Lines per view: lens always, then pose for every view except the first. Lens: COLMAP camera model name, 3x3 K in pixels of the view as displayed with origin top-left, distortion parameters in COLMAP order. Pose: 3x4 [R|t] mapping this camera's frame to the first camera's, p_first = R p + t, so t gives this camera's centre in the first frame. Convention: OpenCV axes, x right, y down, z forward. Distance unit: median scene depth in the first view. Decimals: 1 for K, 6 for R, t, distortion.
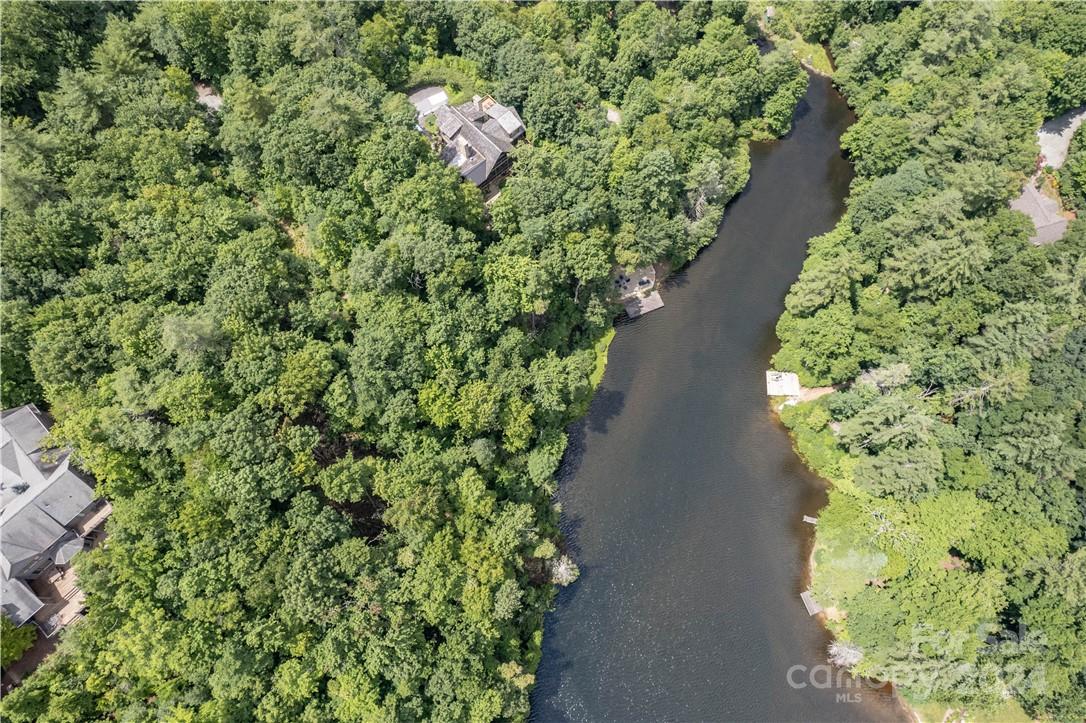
lens RADIAL K [[714.7, 0, 538.3], [0, 714.7, 364.0], [0, 0, 1]] dist [-0.048998, 0.055986]
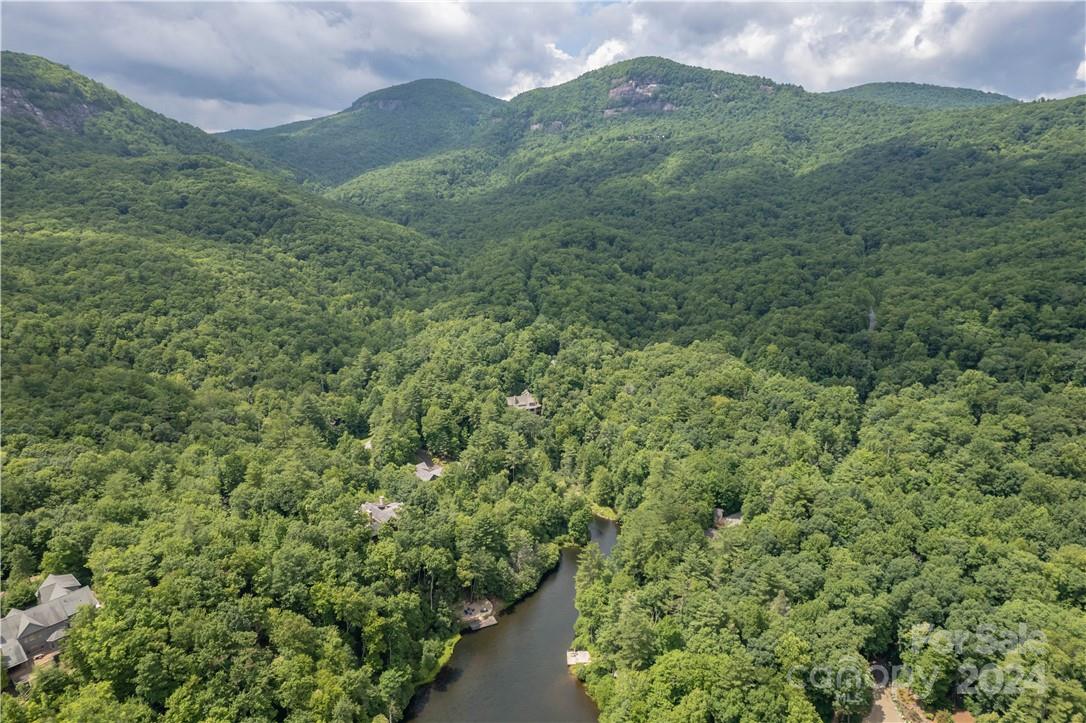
lens RADIAL K [[714.7, 0, 545.5], [0, 714.7, 361.8], [0, 0, 1]] dist [-0.048998, 0.055986]
pose [[0.998993, -0.012915, 0.042963, 0.219931], [0.042169, 0.597121, -0.801042, 0.754561], [-0.015309, 0.802047, 0.597064, -0.273360]]
